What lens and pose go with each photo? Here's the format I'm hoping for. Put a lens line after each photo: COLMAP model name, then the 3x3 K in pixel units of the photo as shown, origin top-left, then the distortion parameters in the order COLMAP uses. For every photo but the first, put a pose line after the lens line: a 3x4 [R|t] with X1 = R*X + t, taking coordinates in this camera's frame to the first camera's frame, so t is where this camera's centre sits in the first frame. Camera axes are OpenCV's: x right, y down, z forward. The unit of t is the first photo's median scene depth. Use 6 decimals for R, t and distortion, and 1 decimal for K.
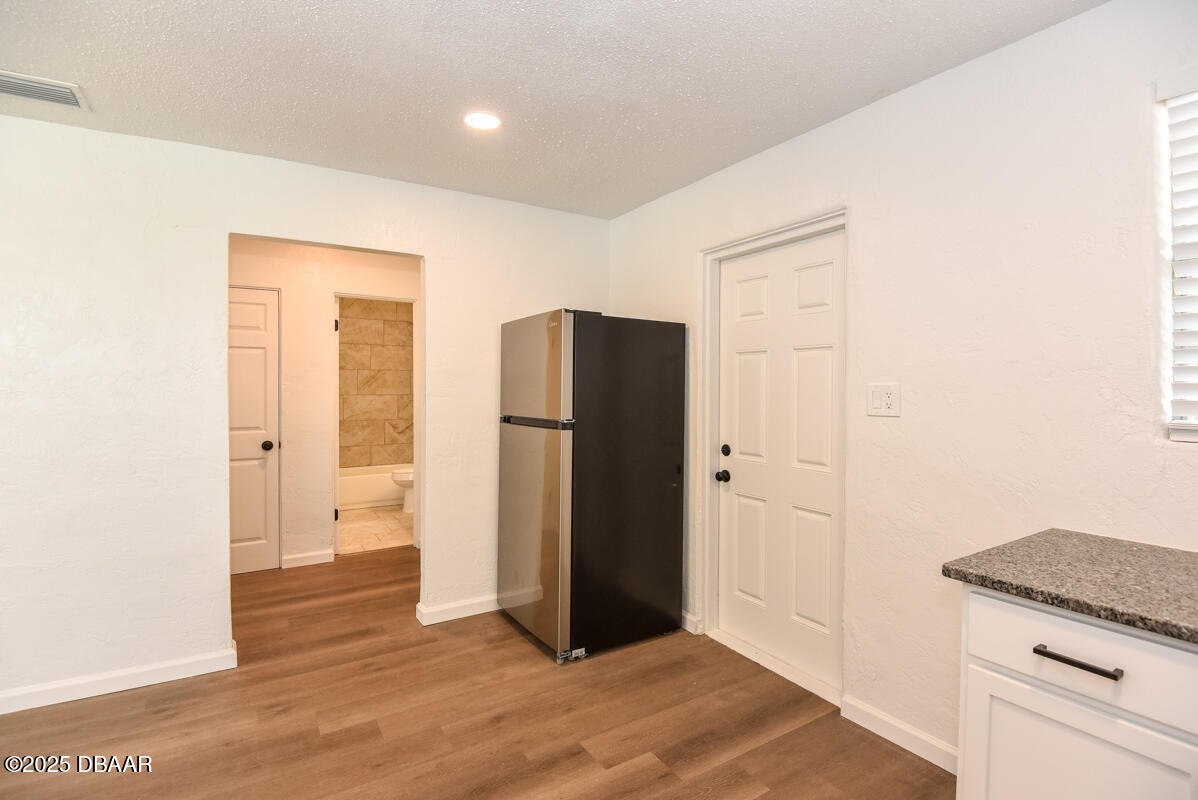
lens RADIAL K [[562.9, 0, 596.0], [0, 562.9, 387.0], [0, 0, 1]] dist [-0.000879, -0.014785]
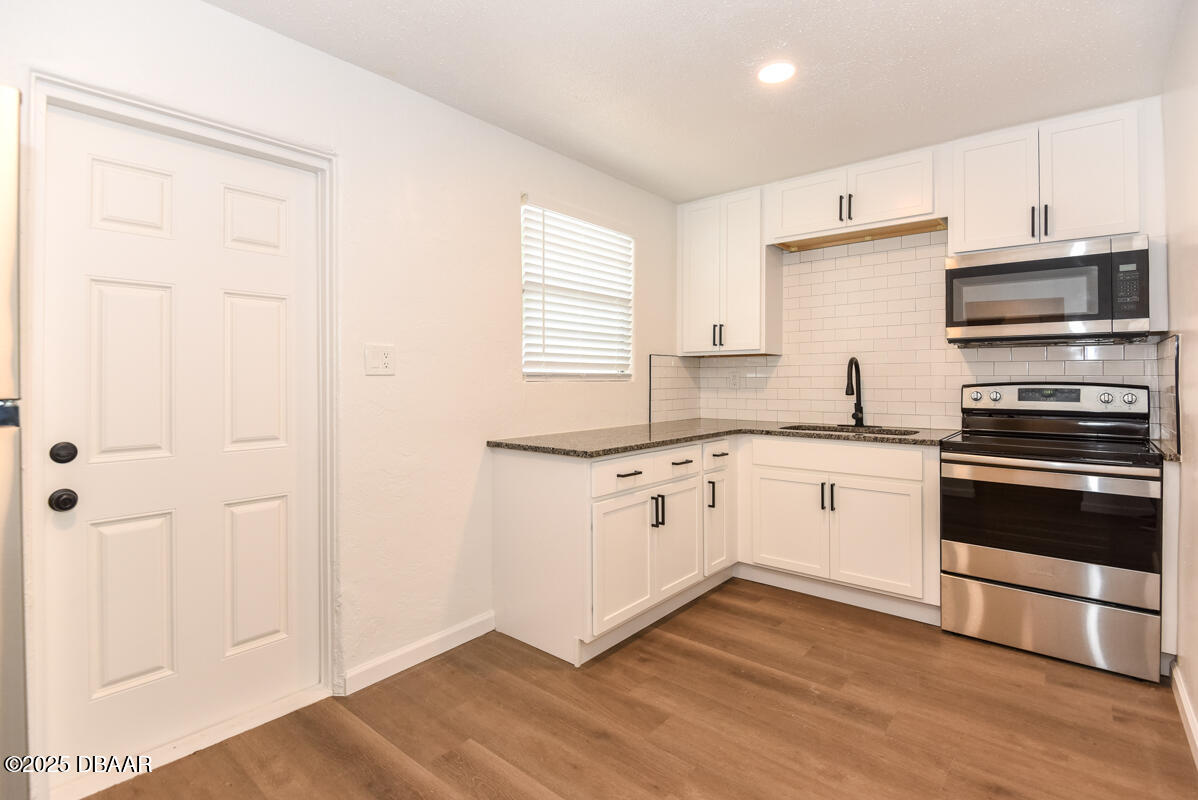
lens RADIAL K [[580.2, 0, 606.1], [0, 580.2, 374.0], [0, 0, 1]] dist [-0.002521, -0.001510]
pose [[-0.322278, 0.007251, 0.946617, -0.660605], [0.006122, 0.999966, -0.005576, 0.058623], [-0.946625, 0.003998, -0.322311, 0.951212]]
